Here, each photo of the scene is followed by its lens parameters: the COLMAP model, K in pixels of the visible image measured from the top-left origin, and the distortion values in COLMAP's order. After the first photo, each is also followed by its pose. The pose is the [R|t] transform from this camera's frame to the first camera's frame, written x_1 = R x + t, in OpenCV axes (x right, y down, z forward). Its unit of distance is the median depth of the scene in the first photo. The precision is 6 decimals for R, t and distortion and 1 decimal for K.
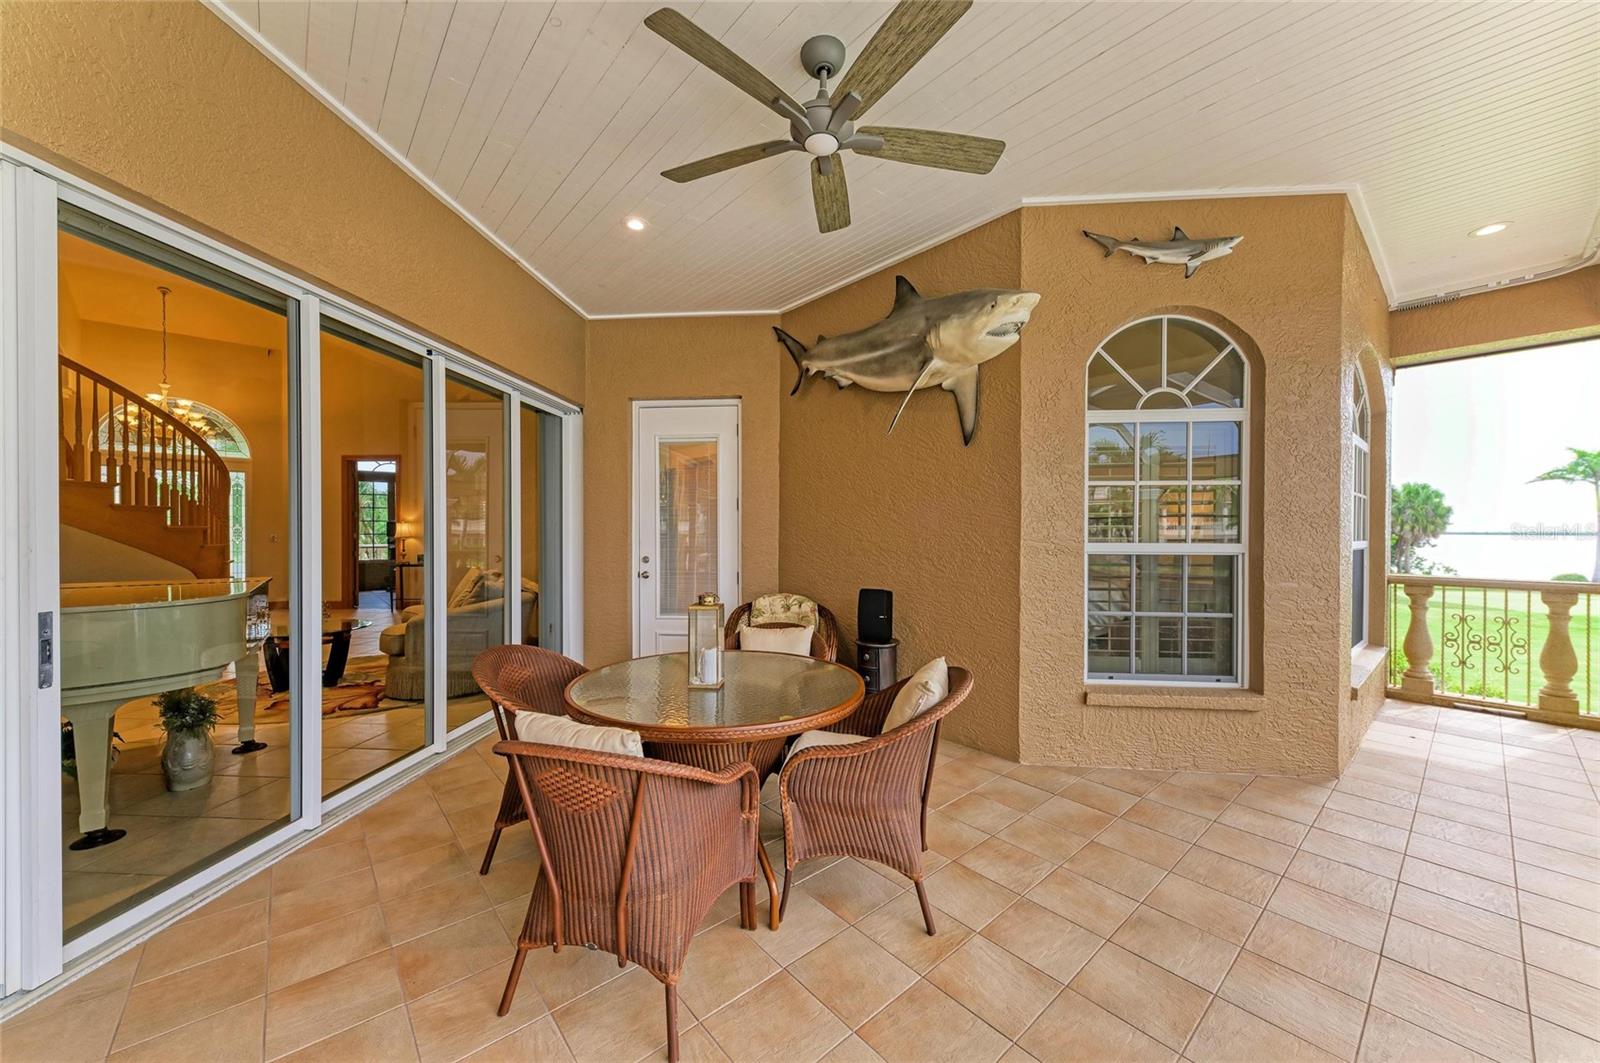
lens RADIAL K [[582.8, 0, 800.9], [0, 582.8, 535.1], [0, 0, 1]] dist [0.009947, -0.000206]
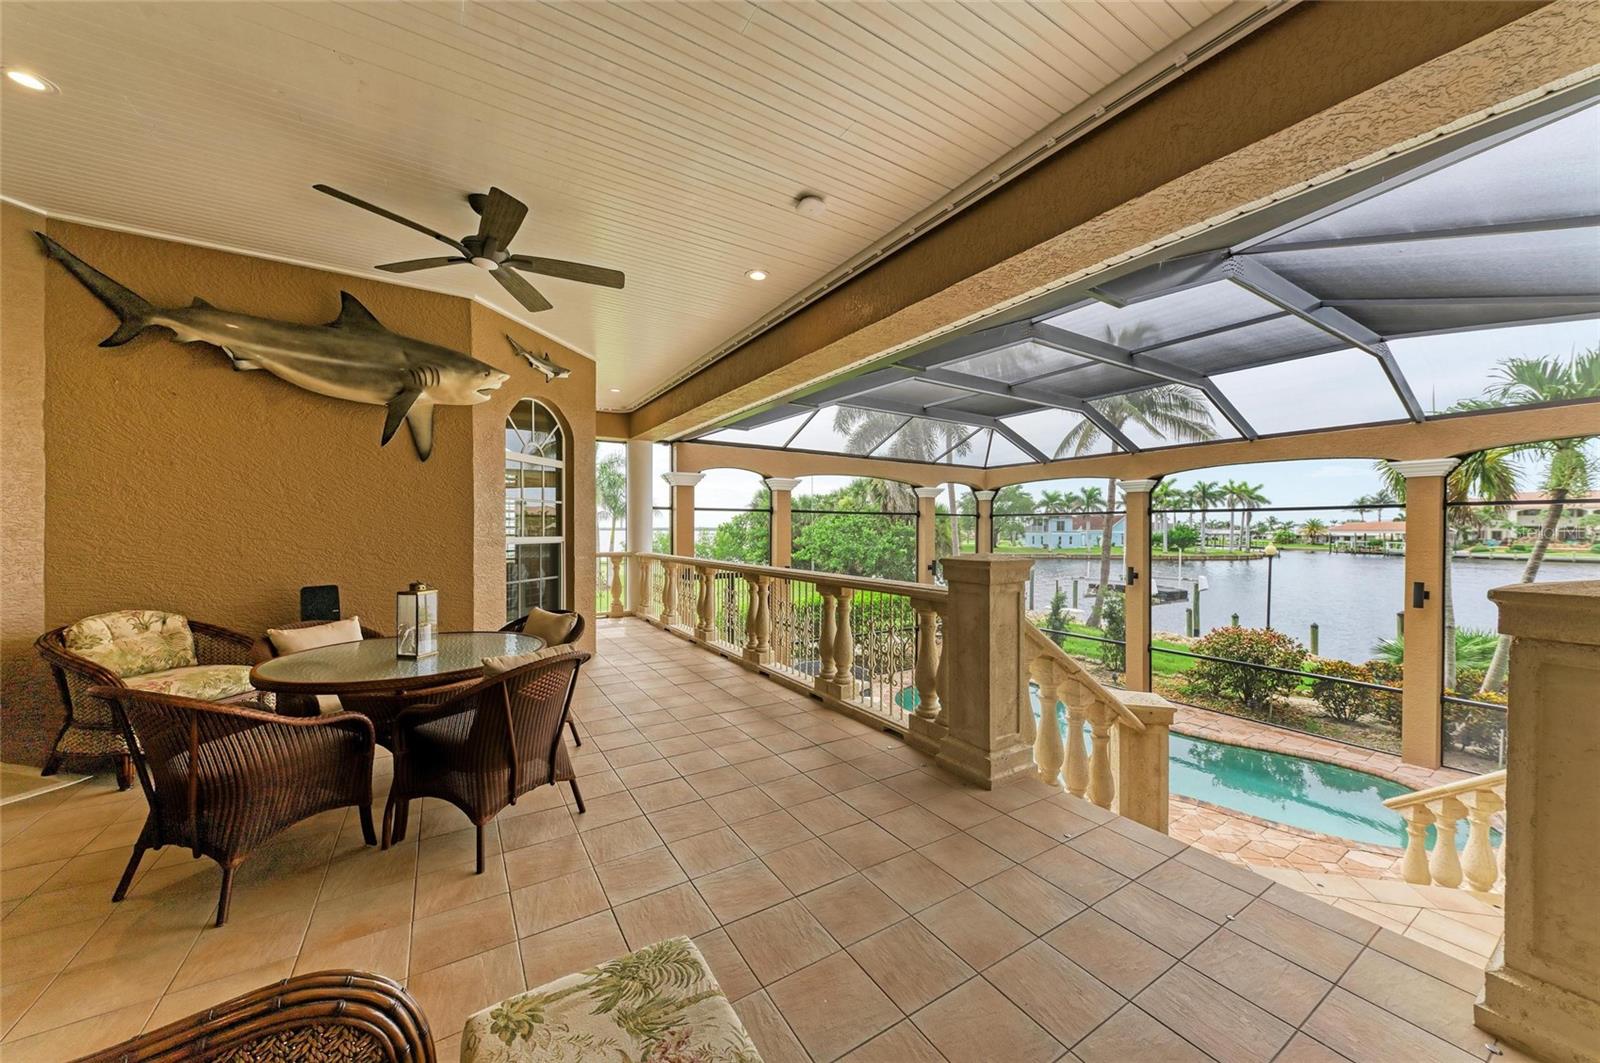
lens RADIAL K [[568.3, 0, 800.0], [0, 568.3, 531.5], [0, 0, 1]] dist [0.001753, -0.000273]
pose [[0.151434, -0.004172, 0.988458, -0.856991], [0.004386, 0.999984, 0.003549, -0.004015], [-0.988458, 0.003798, 0.151450, 0.014687]]
